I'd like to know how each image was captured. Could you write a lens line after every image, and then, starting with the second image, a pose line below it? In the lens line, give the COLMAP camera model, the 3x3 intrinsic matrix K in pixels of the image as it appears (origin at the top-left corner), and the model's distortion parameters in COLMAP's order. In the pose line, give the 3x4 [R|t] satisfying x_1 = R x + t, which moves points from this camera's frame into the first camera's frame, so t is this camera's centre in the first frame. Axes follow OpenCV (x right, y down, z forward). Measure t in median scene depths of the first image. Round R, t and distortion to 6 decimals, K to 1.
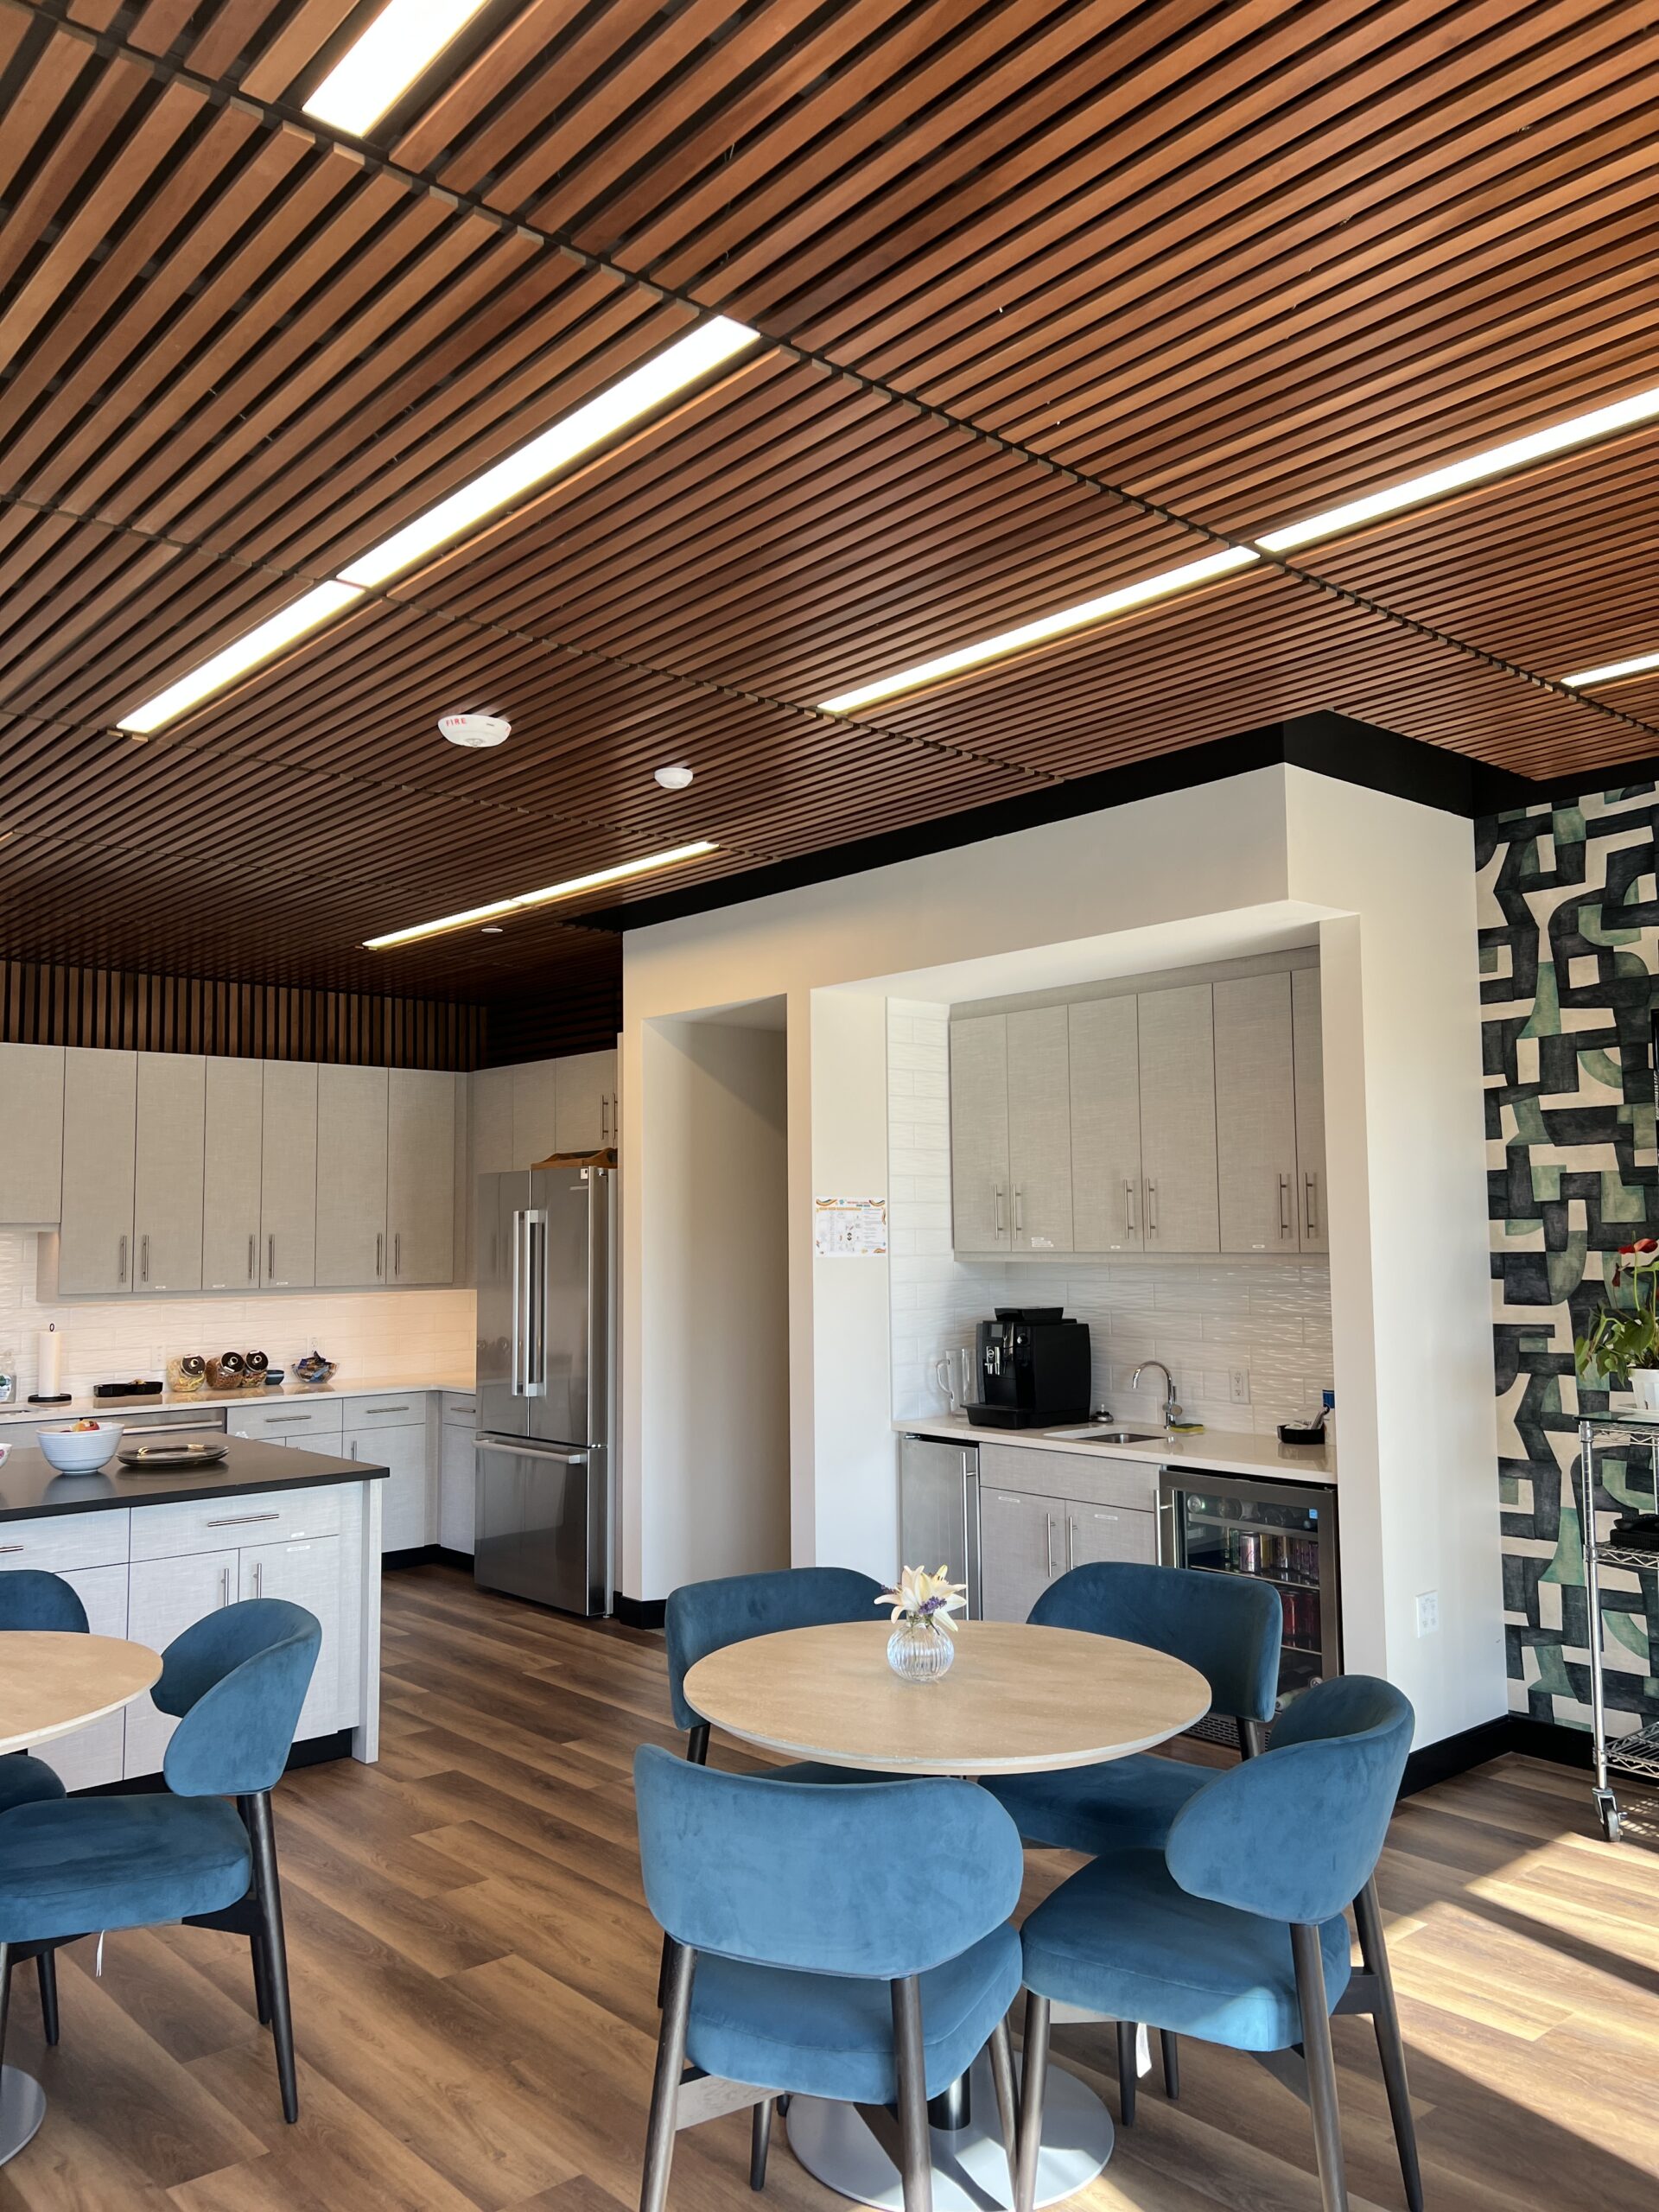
lens RADIAL K [[1667.2, 0, 810.4], [0, 1667.2, 1110.0], [0, 0, 1]] dist [0.033115, -0.021295]
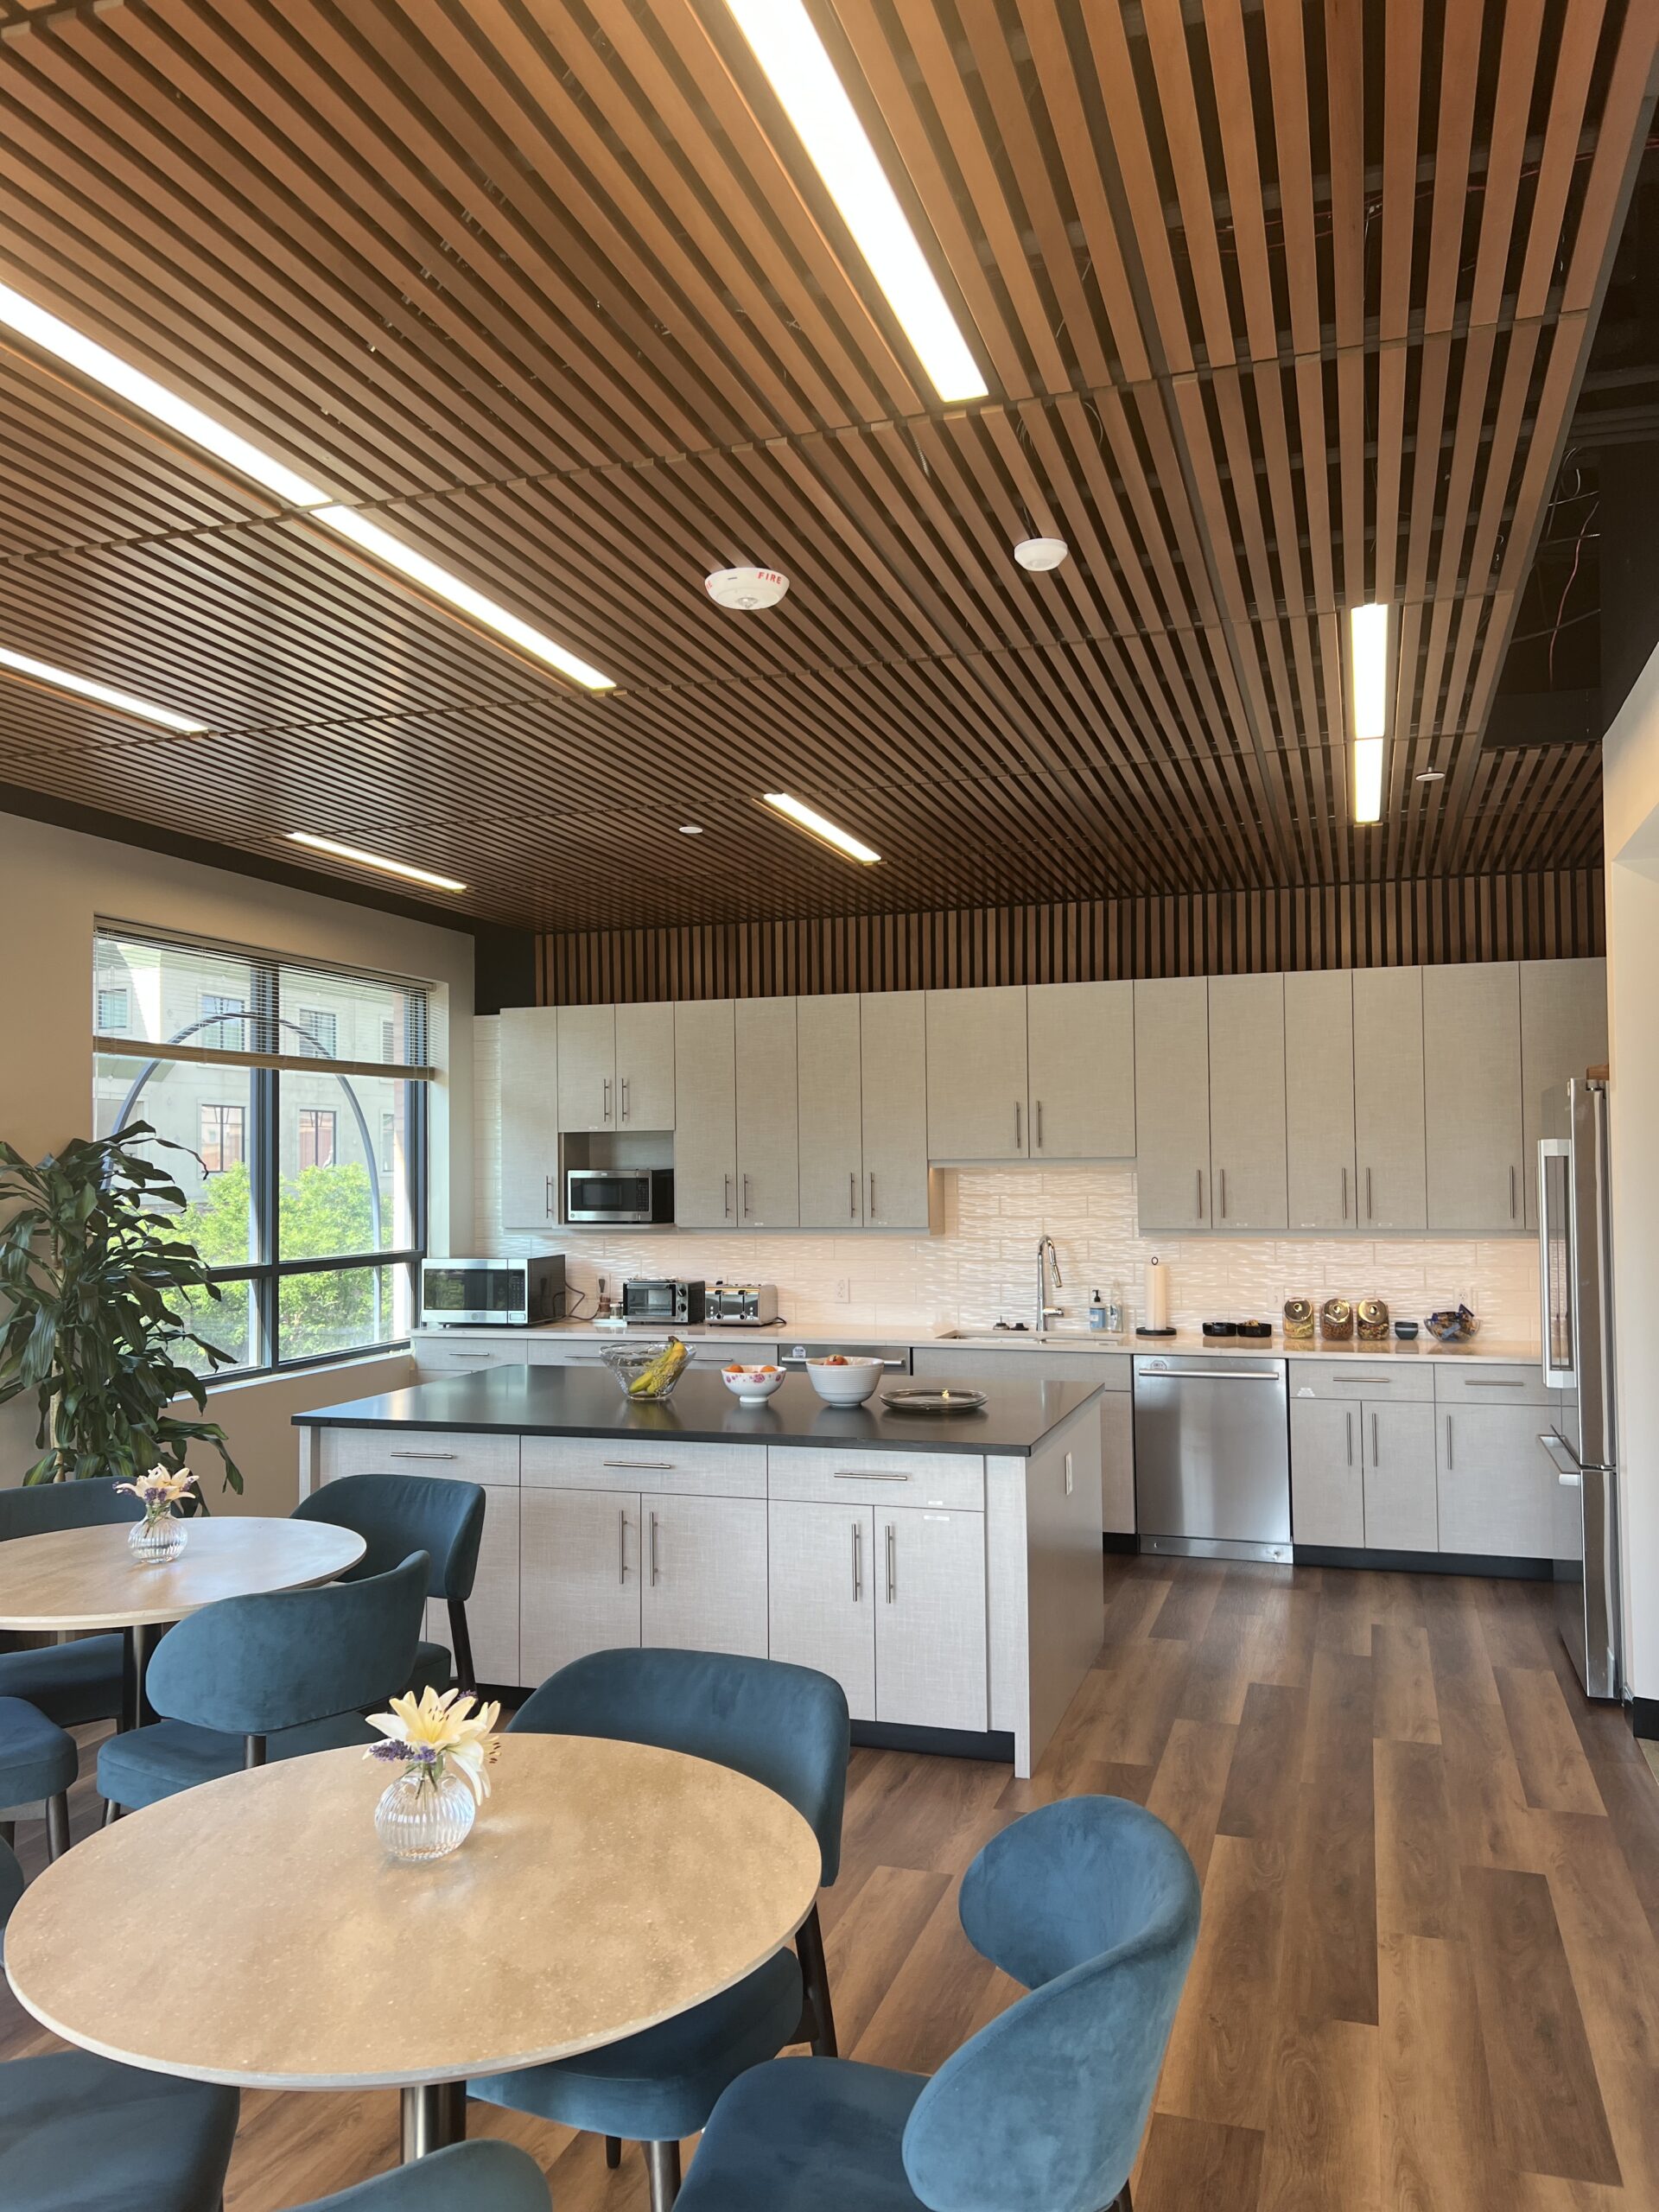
lens RADIAL K [[1667.2, 0, 823.4], [0, 1667.2, 1126.1], [0, 0, 1]] dist [0.033115, -0.021295]
pose [[0.507369, -0.020692, -0.861480, 0.445741], [0.071777, 0.997252, 0.018320, 0.024597], [0.858734, -0.071129, 0.507461, 0.484490]]
